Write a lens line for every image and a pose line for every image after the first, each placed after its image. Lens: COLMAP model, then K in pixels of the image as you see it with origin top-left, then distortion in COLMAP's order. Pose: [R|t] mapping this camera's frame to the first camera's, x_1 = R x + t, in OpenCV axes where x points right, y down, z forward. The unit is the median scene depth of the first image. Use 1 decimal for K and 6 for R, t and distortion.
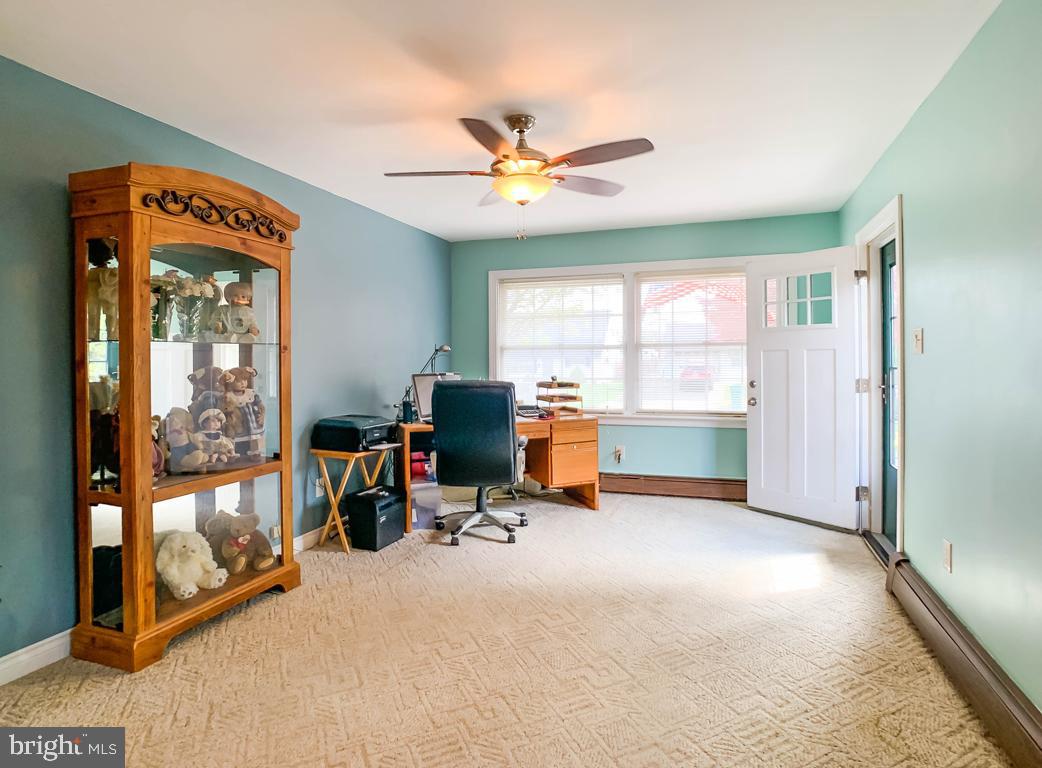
lens RADIAL K [[568.3, 0, 522.6], [0, 568.3, 360.7], [0, 0, 1]] dist [-0.048990, -0.000004]
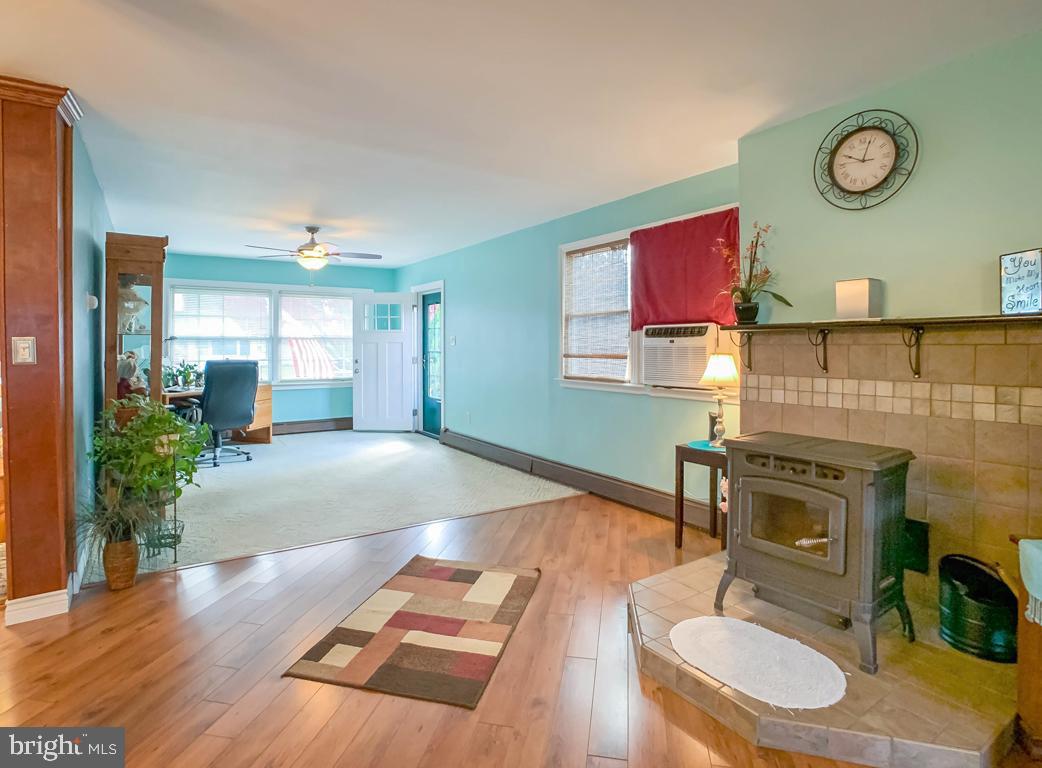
lens RADIAL K [[568.3, 0, 522.6], [0, 568.3, 360.7], [0, 0, 1]] dist [-0.048990, -0.000004]
pose [[0.600416, -0.013331, 0.799577, -0.712254], [-0.001443, 0.999841, 0.017753, 0.006497], [-0.799687, -0.011813, 0.600301, -0.497699]]
